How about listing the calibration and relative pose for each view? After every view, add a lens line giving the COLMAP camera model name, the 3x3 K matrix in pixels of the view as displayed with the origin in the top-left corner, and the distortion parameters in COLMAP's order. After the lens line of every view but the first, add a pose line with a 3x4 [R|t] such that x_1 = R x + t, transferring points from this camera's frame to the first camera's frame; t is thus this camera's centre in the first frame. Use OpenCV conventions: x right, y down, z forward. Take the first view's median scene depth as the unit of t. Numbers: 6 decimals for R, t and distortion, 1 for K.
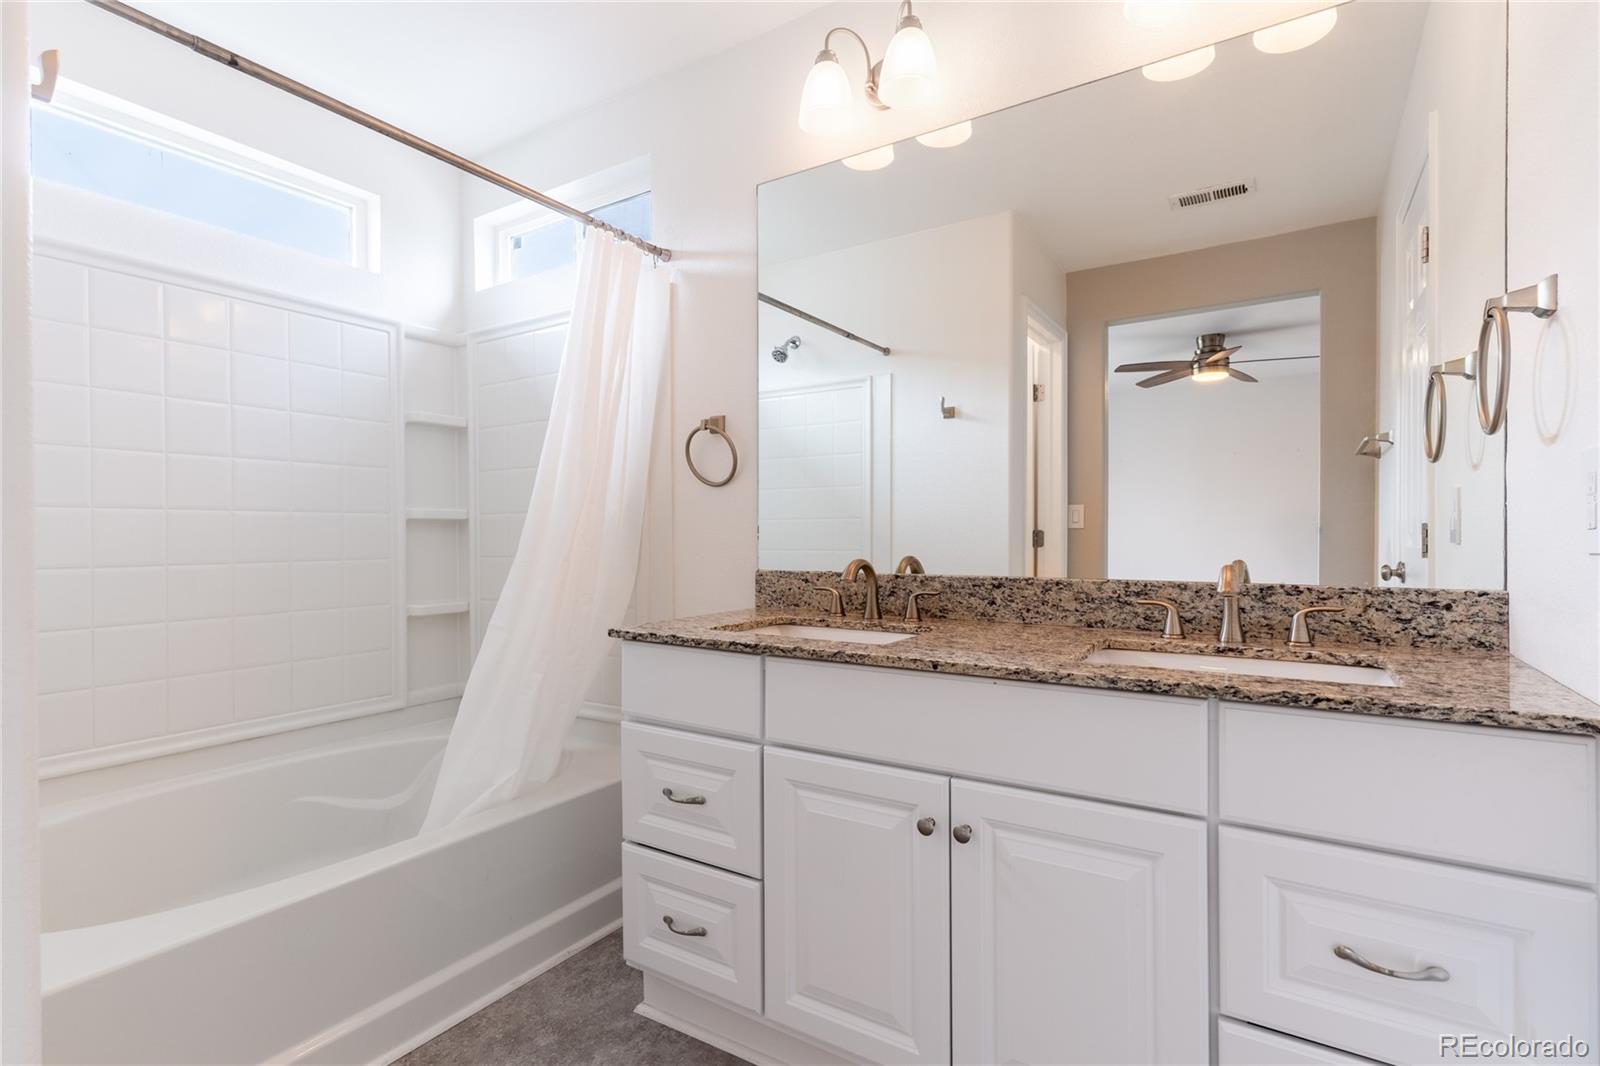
lens RADIAL K [[759.6, 0, 798.4], [0, 759.6, 536.3], [0, 0, 1]] dist [-0.000814, 0.002952]
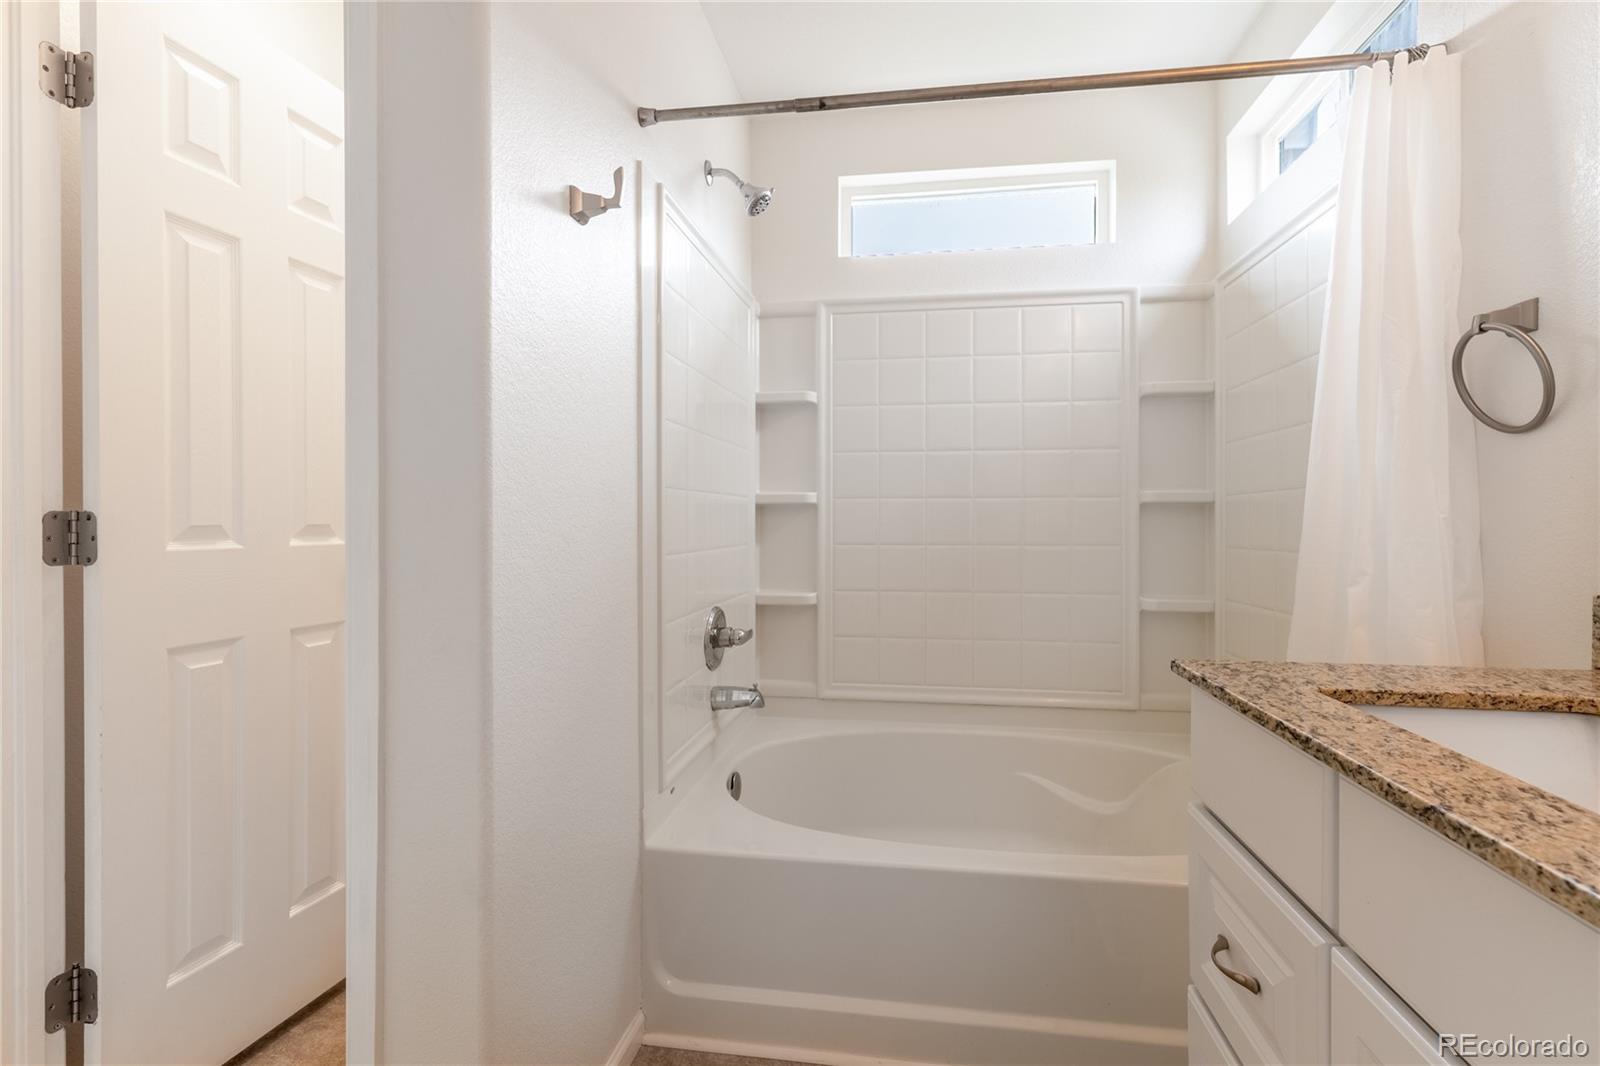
lens RADIAL K [[759.6, 0, 802.4], [0, 759.6, 527.9], [0, 0, 1]] dist [-0.000814, 0.002952]
pose [[0.417666, 0.009531, -0.908551, 0.141036], [0.001709, 0.999935, 0.011275, -0.004436], [0.908599, -0.006262, 0.417622, 0.254907]]
